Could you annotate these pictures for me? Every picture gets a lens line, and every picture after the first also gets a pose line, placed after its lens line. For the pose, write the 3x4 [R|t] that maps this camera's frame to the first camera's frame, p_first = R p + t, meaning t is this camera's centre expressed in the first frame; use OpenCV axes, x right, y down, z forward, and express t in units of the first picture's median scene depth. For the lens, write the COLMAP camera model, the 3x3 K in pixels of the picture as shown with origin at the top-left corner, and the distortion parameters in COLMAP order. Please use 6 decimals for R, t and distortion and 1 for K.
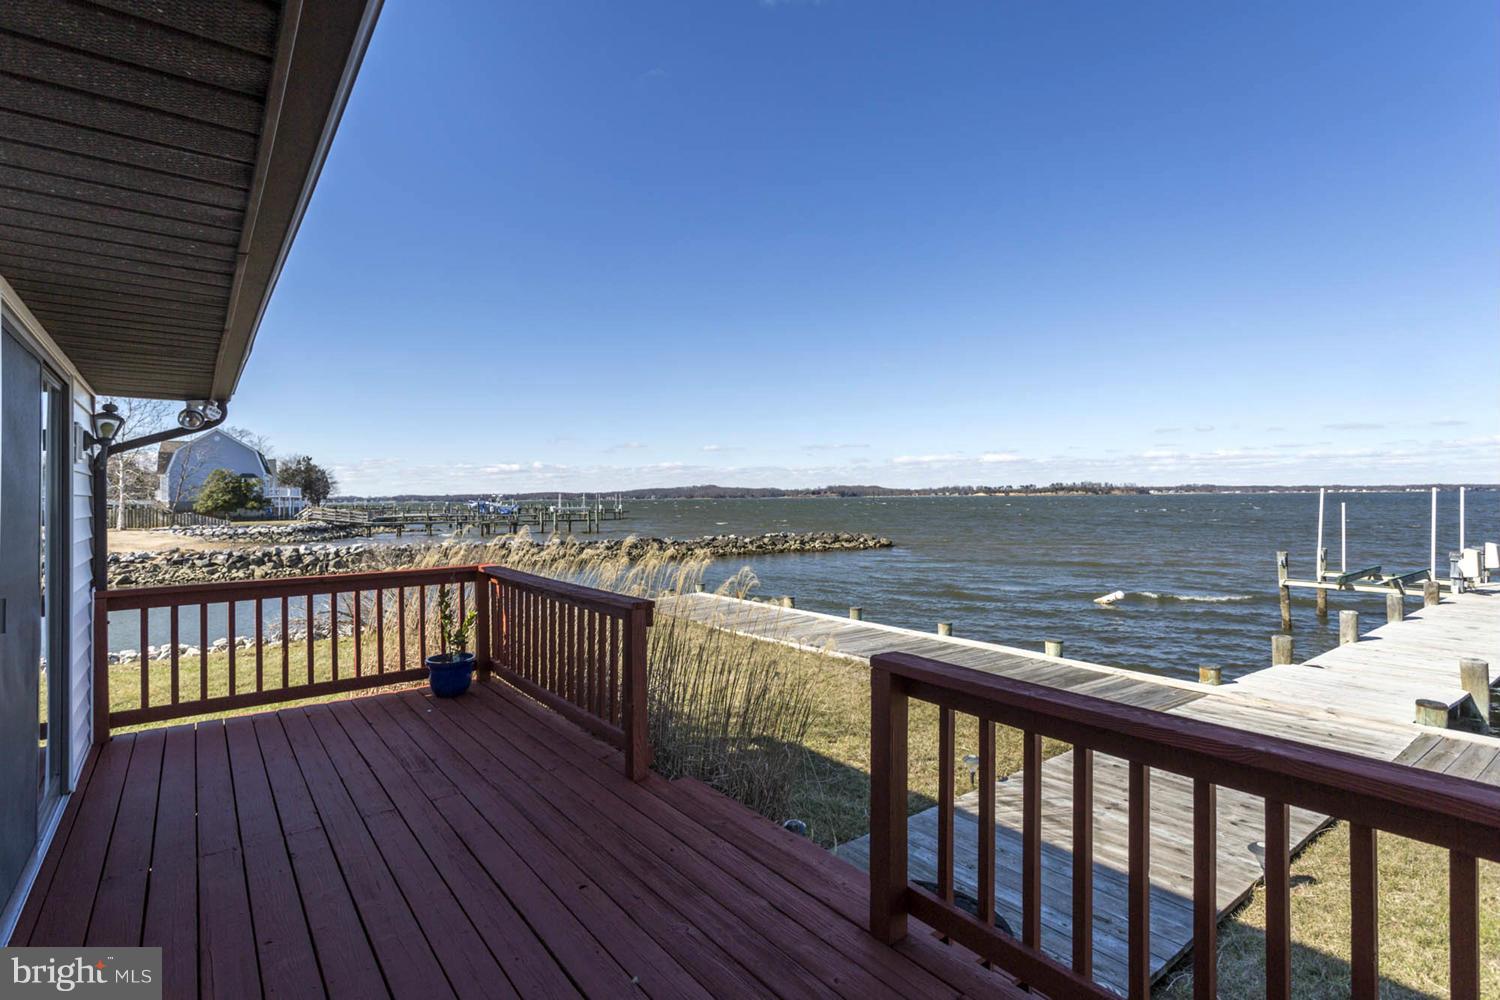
lens RADIAL K [[731.2, 0, 750.0], [0, 731.2, 500.0], [0, 0, 1]] dist [-0.003223, 0.007831]
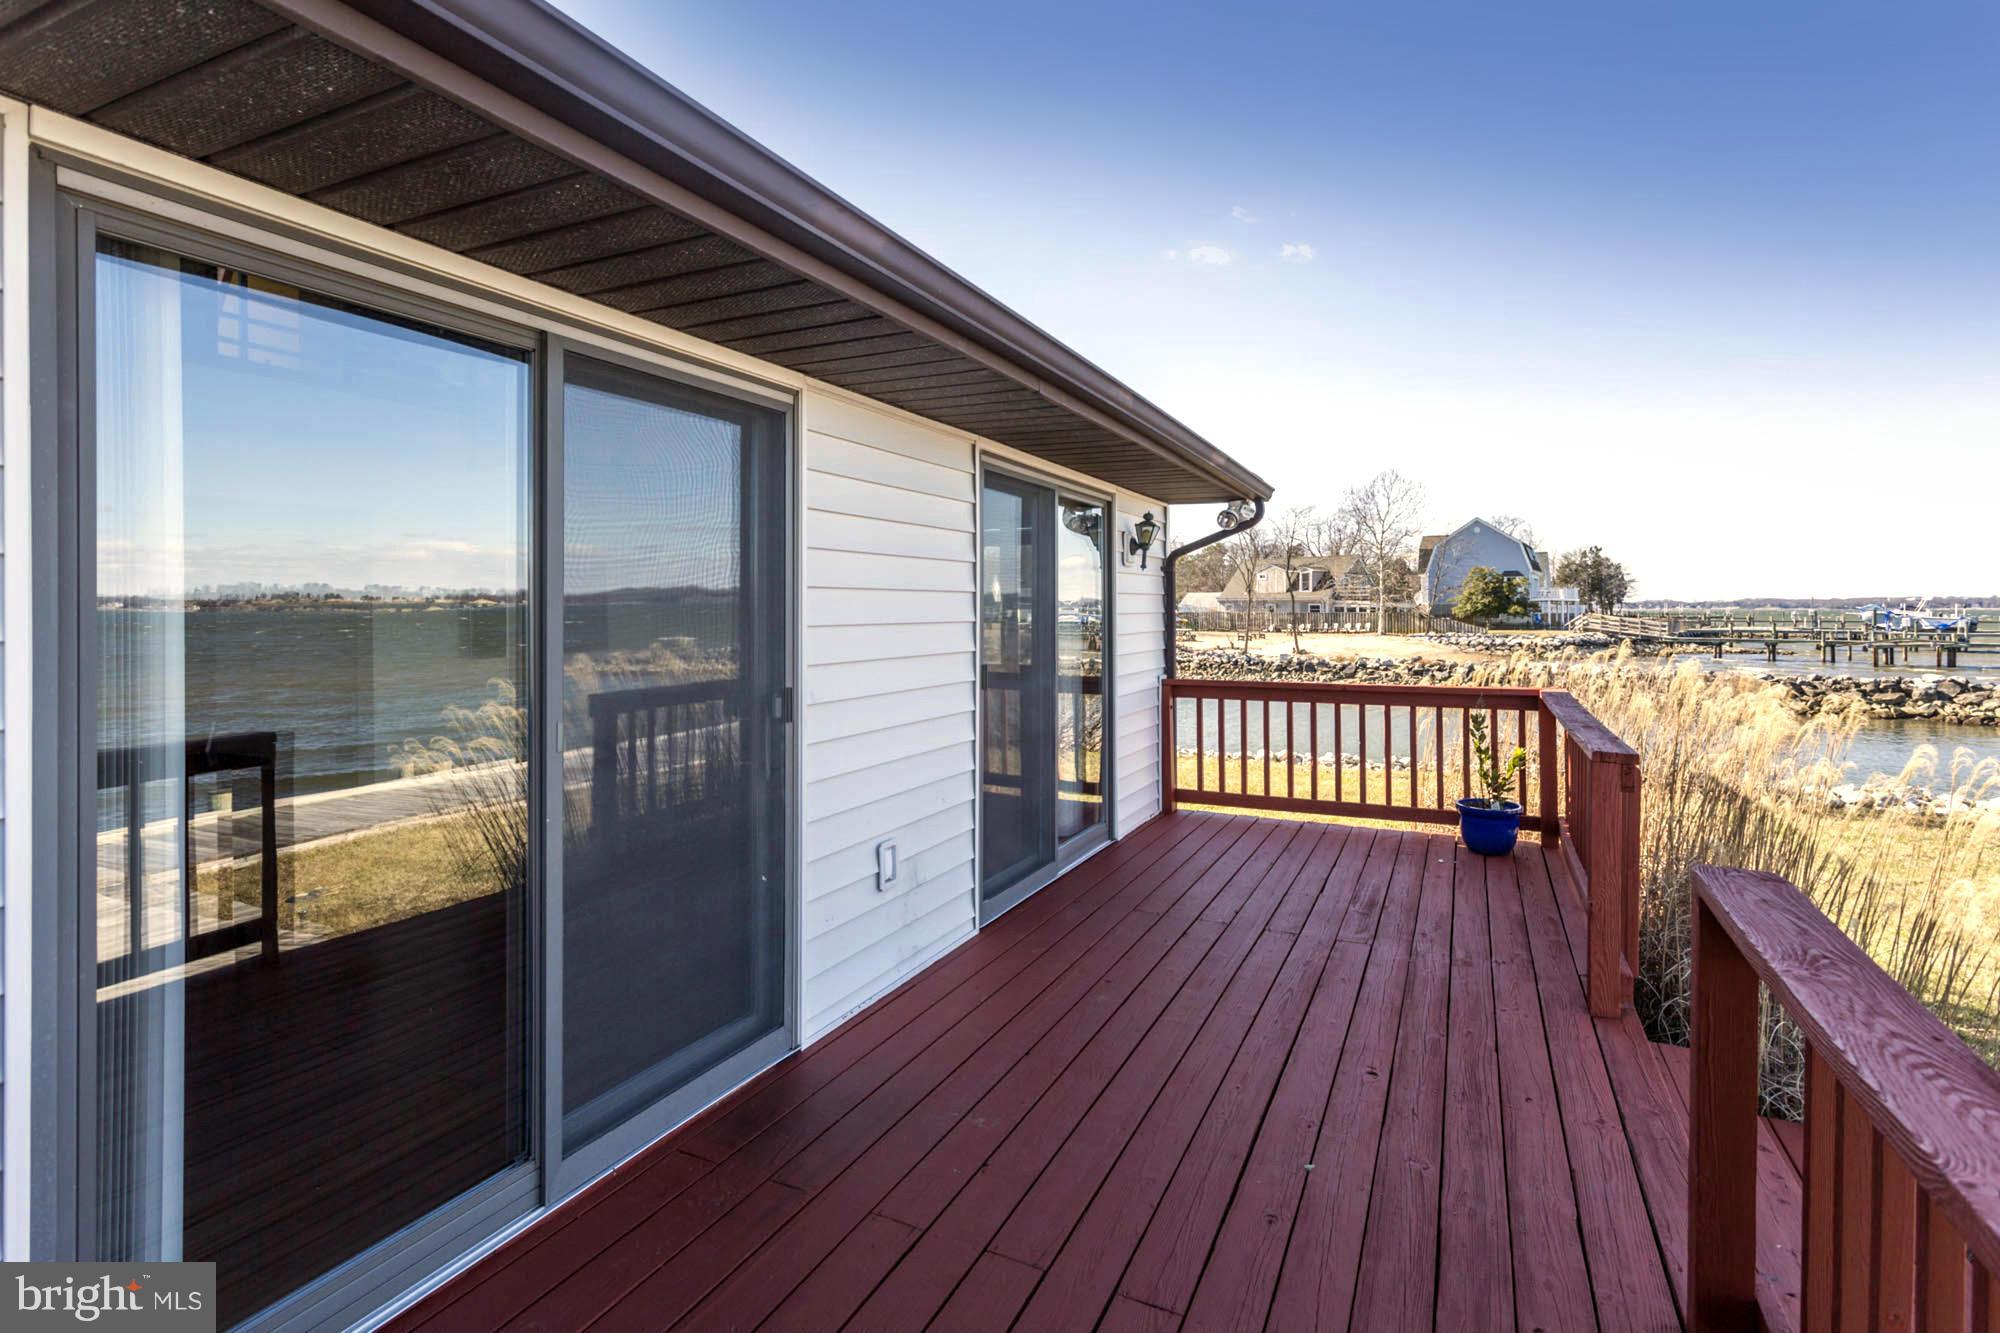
lens RADIAL K [[974.9, 0, 1000.0], [0, 974.9, 666.5], [0, 0, 1]] dist [-0.003223, 0.007831]
pose [[0.444925, 0.065098, -0.893199, 0.034878], [-0.008515, 0.997617, 0.068467, 0.000458], [0.895527, -0.022857, 0.444419, 0.010448]]
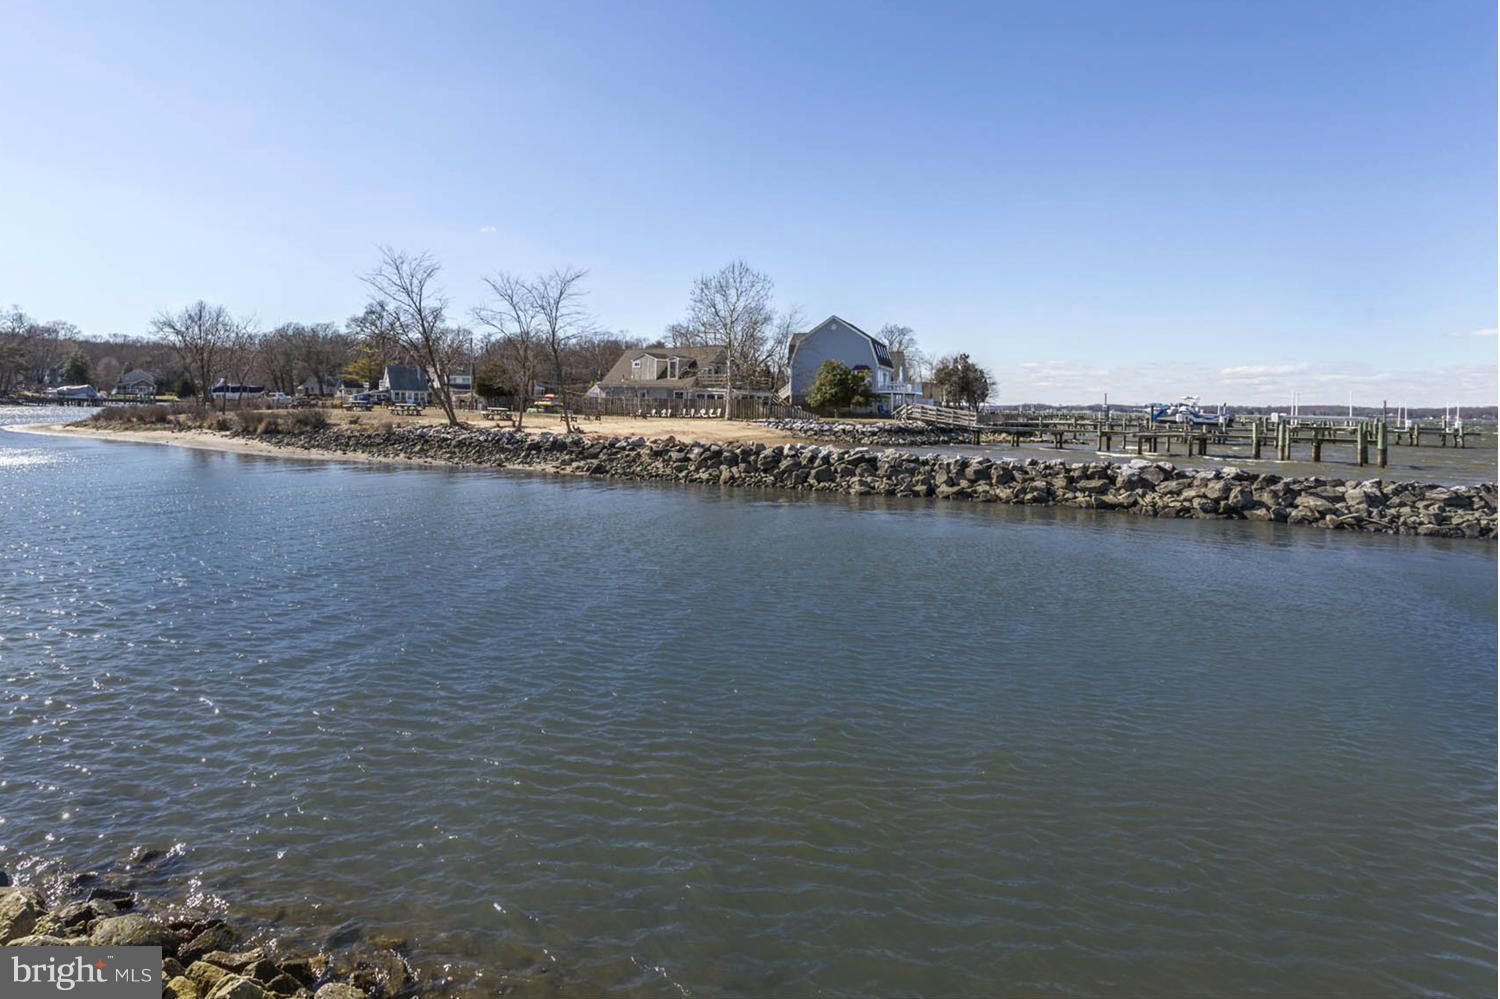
lens RADIAL K [[699.9, 0, 726.6], [0, 699.9, 493.3], [0, 0, 1]] dist [0.000312, 0.007400]
pose [[0.547434, 0.118265, -0.828450, -0.059540], [-0.029933, 0.992098, 0.121846, 0.022387], [0.836314, -0.041905, 0.546647, 0.441832]]
